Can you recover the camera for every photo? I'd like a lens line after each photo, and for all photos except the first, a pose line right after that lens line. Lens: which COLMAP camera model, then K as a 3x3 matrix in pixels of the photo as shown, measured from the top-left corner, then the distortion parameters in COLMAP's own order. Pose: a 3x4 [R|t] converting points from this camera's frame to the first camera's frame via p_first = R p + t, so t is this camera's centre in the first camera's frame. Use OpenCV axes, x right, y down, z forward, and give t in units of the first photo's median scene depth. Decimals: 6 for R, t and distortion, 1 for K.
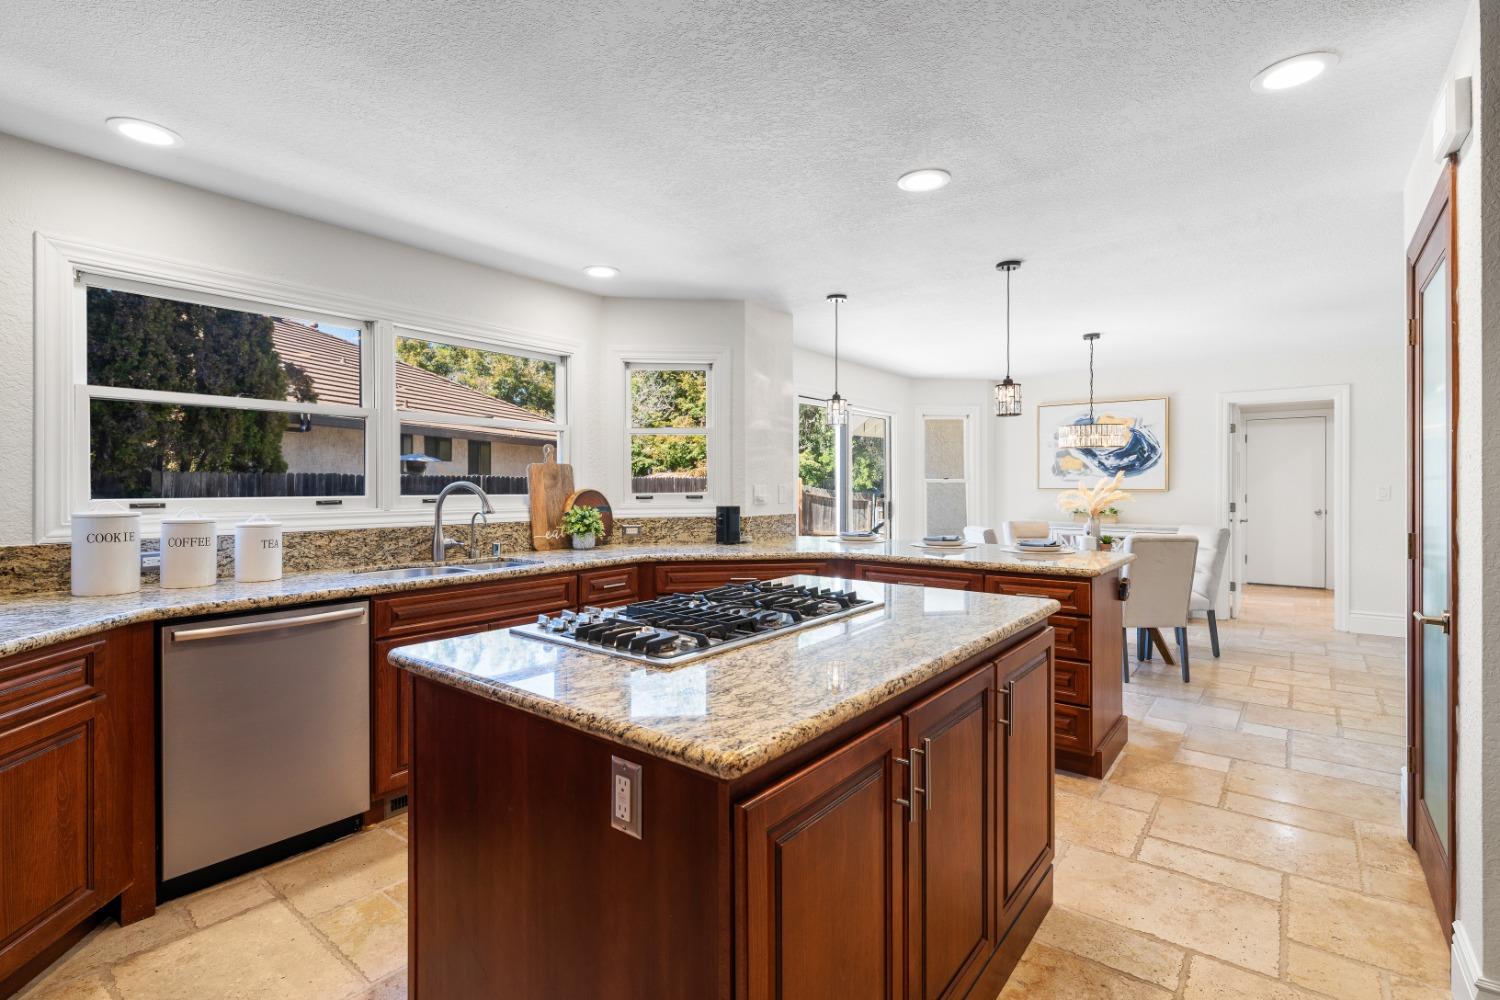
lens RADIAL K [[715.2, 0, 750.1], [0, 715.2, 489.0], [0, 0, 1]] dist [0.000882, -0.000224]
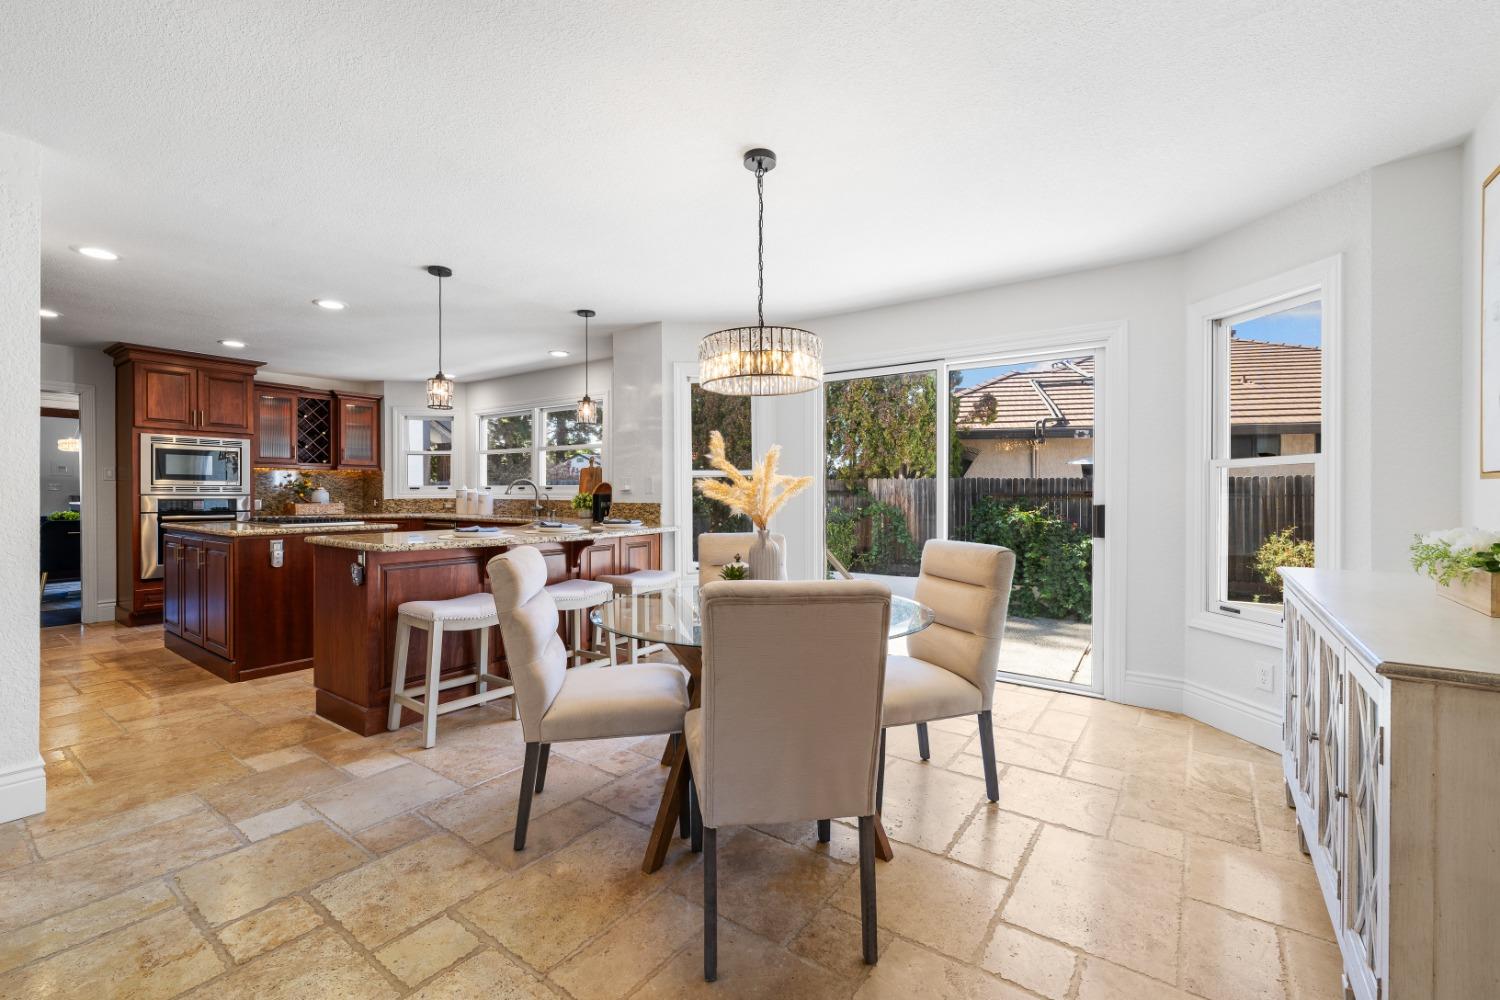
lens RADIAL K [[635.0, 0, 750.0], [0, 635.0, 495.7], [0, 0, 1]] dist [0.000264, 0.000267]
pose [[0.028222, 0.007305, -0.999575, 1.394002], [-0.012502, 0.999898, 0.006954, 0.019702], [0.999524, 0.012300, 0.028310, 1.495545]]
